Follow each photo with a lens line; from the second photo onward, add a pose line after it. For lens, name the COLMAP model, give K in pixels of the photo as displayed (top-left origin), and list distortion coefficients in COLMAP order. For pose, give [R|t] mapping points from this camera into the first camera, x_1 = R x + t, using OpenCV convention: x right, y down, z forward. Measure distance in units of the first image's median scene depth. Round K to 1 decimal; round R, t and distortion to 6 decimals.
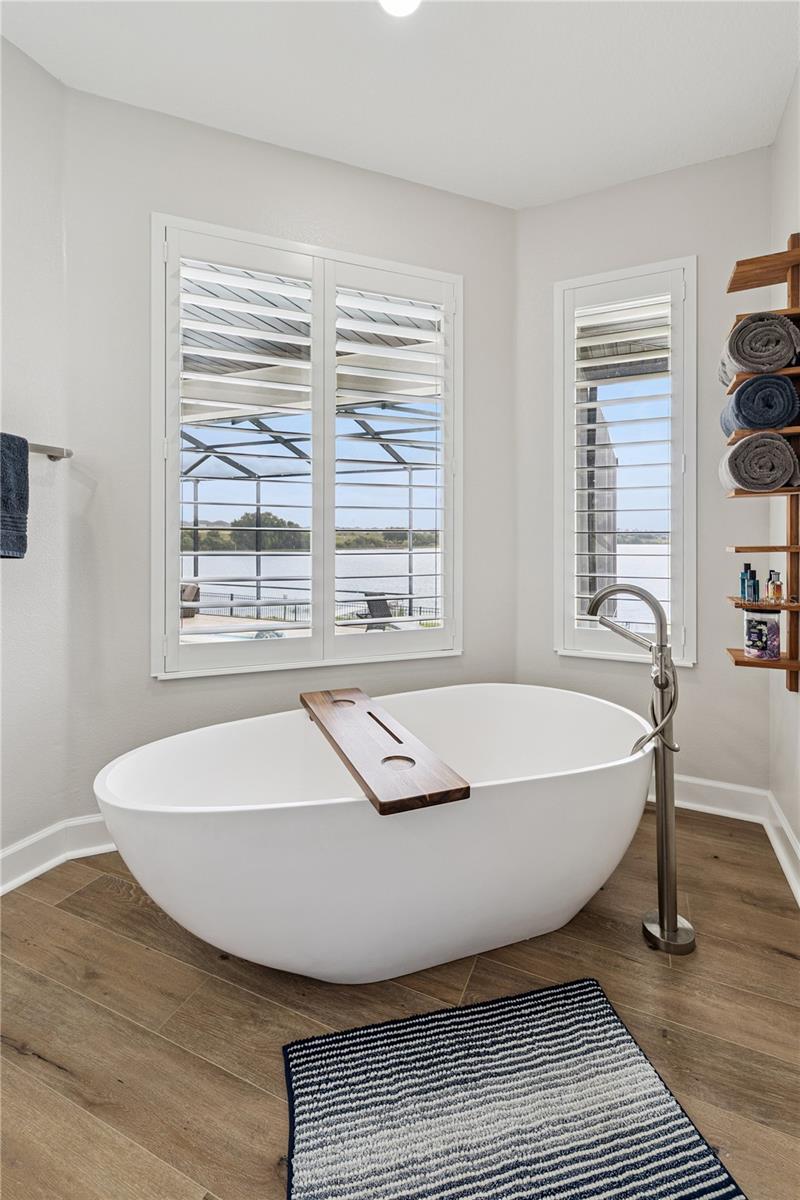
lens RADIAL K [[529.1, 0, 401.7], [0, 529.1, 532.6], [0, 0, 1]] dist [0.001224, 0.000432]
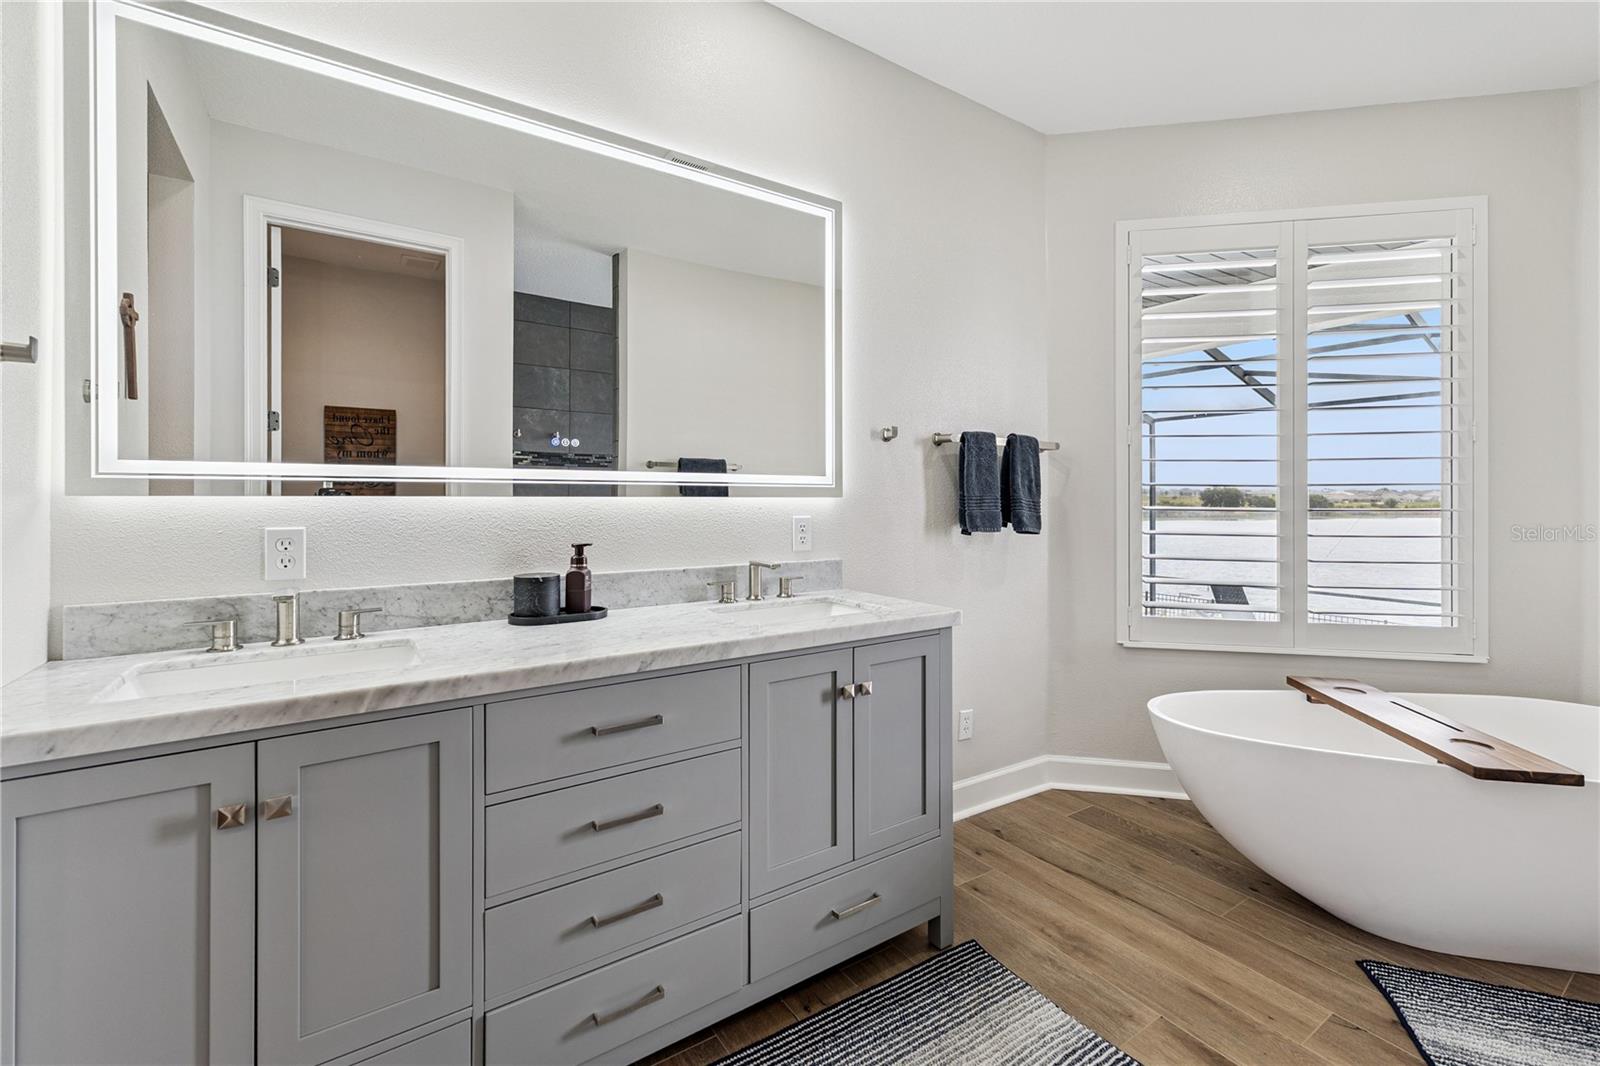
lens RADIAL K [[675.3, 0, 799.0], [0, 675.3, 504.7], [0, 0, 1]] dist [-0.001054, -0.000286]
pose [[0.848534, 0.000840, -0.529139, -0.337920], [0.001341, 0.999992, 0.003737, -0.026543], [0.529138, -0.003881, 0.848527, -0.633652]]
